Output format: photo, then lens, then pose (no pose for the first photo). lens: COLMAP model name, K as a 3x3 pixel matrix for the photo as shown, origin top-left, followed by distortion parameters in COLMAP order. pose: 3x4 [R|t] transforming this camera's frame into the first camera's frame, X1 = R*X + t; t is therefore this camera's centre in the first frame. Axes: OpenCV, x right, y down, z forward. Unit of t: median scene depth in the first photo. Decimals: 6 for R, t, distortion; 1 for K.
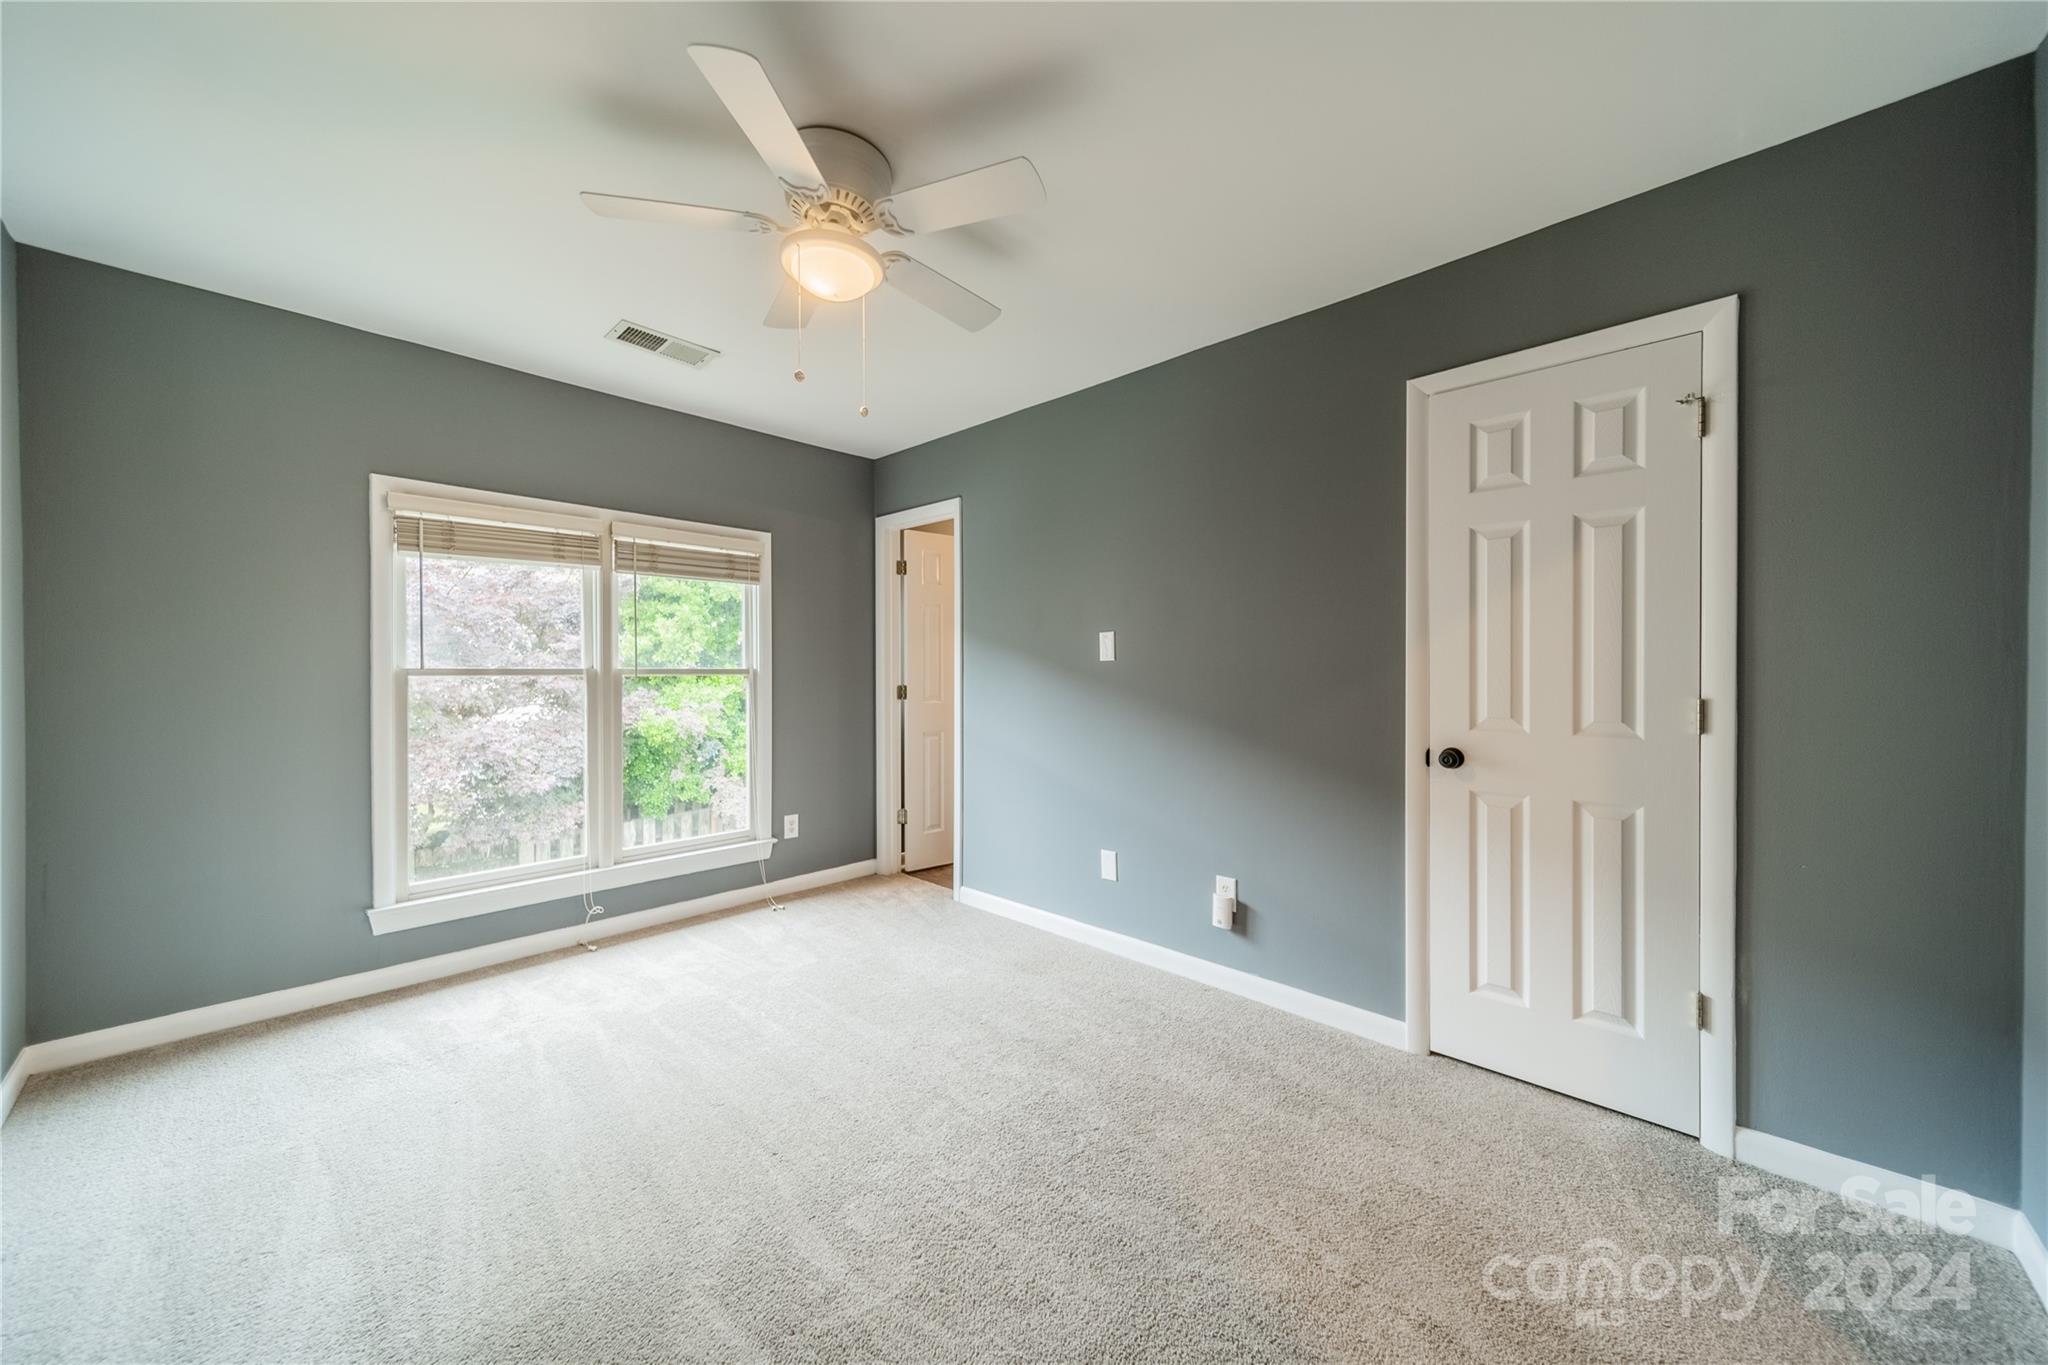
lens RADIAL K [[729.2, 0, 1019.4], [0, 729.2, 681.8], [0, 0, 1]] dist [0.008936, -0.000241]
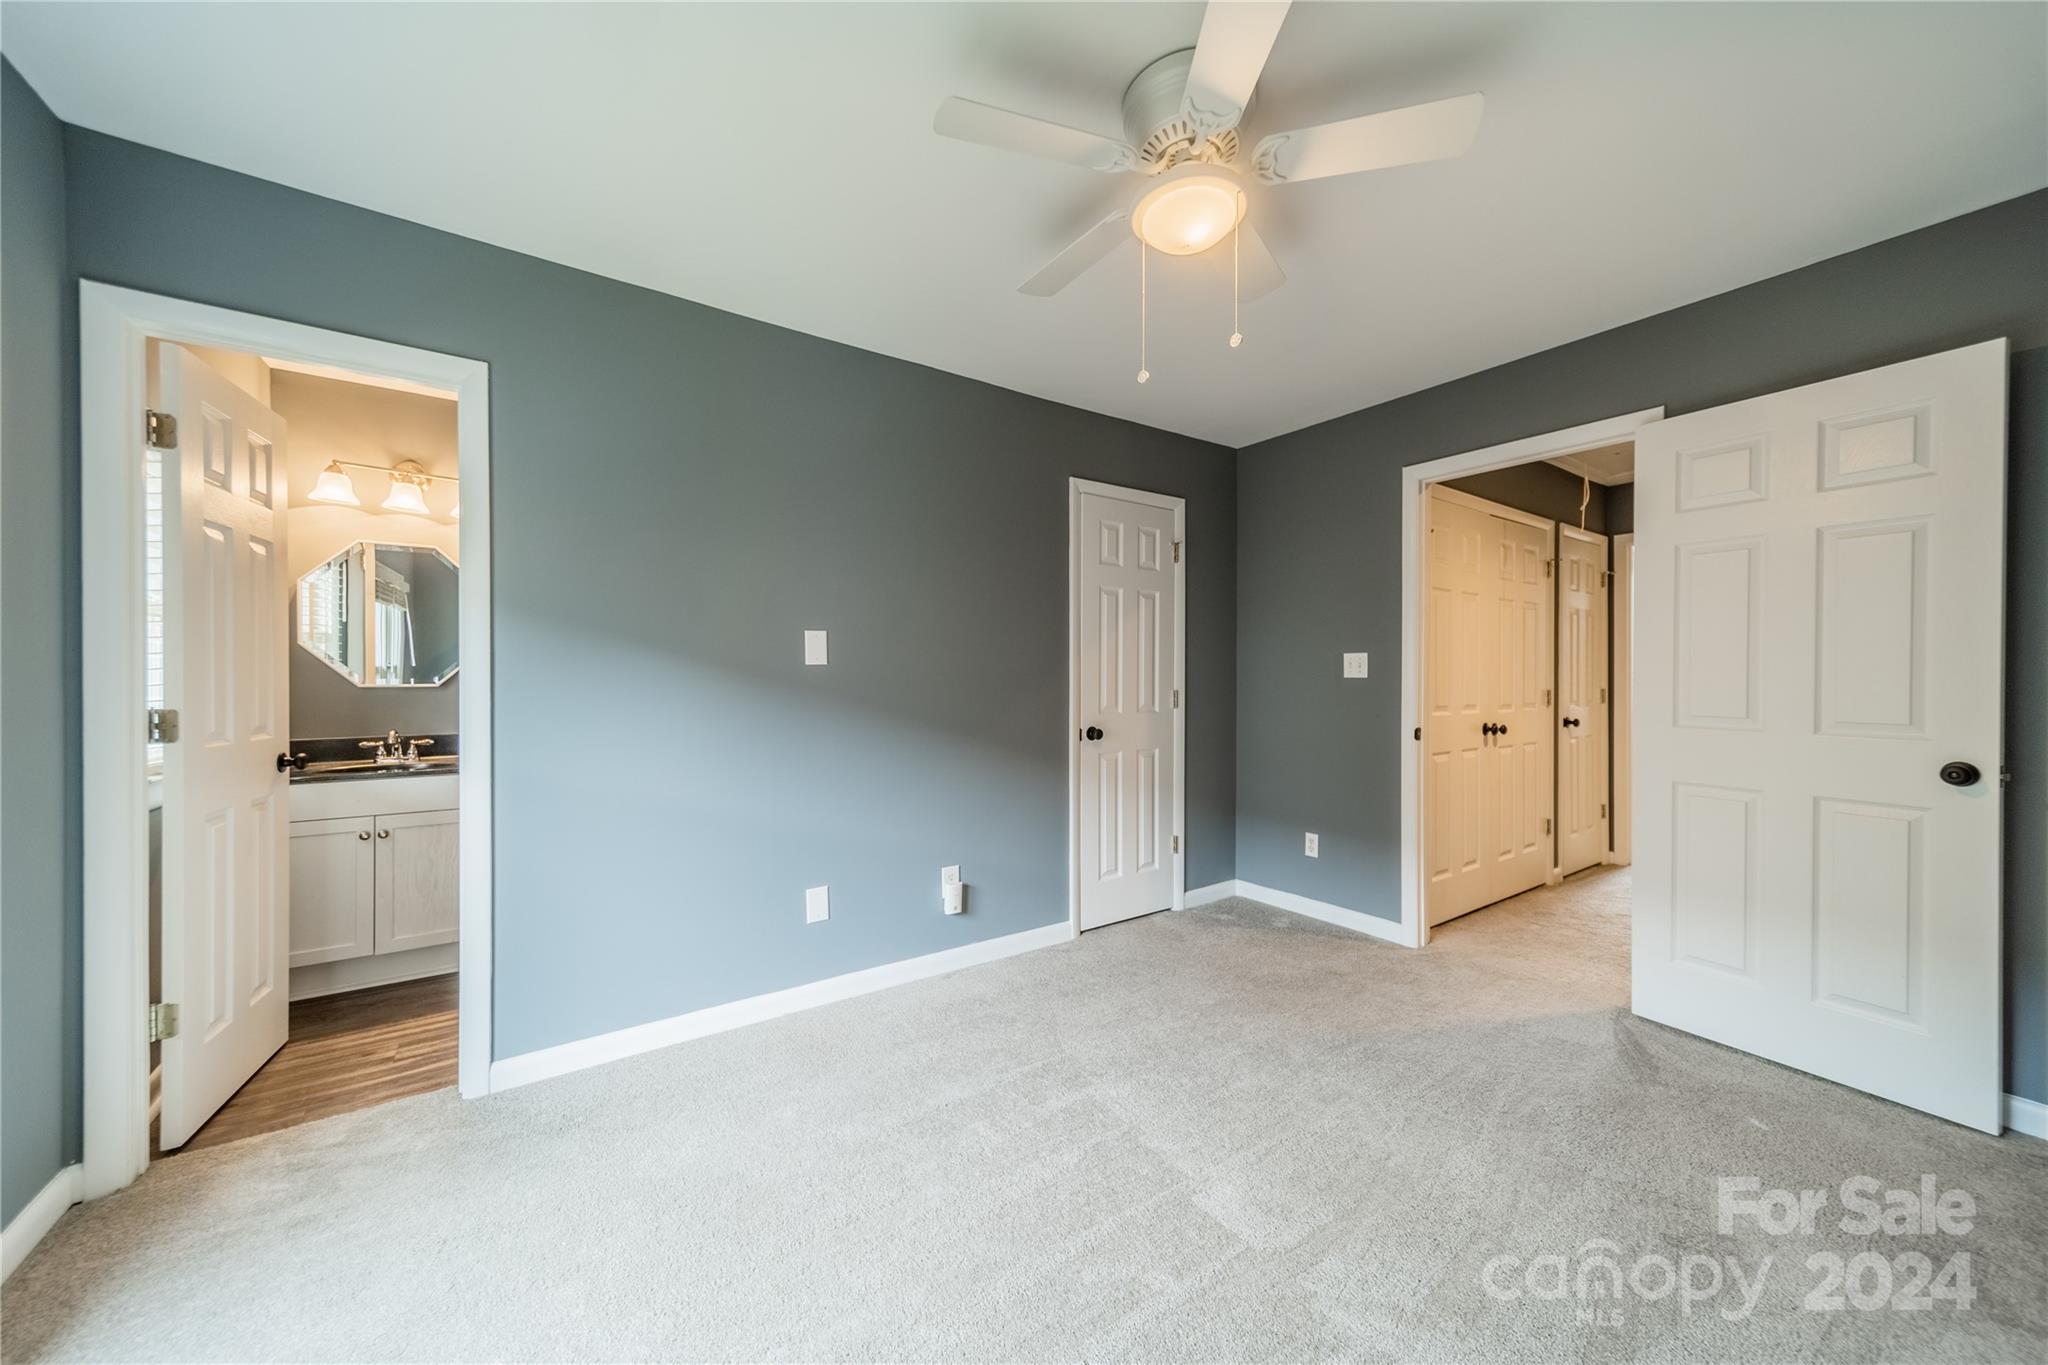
lens RADIAL K [[729.2, 0, 1023.9], [0, 729.2, 679.4], [0, 0, 1]] dist [0.008936, -0.000241]
pose [[0.195489, -0.002833, 0.980702, -0.883843], [0.015328, 0.999883, -0.000167, -0.010139], [-0.980586, 0.015065, 0.195509, 0.787935]]
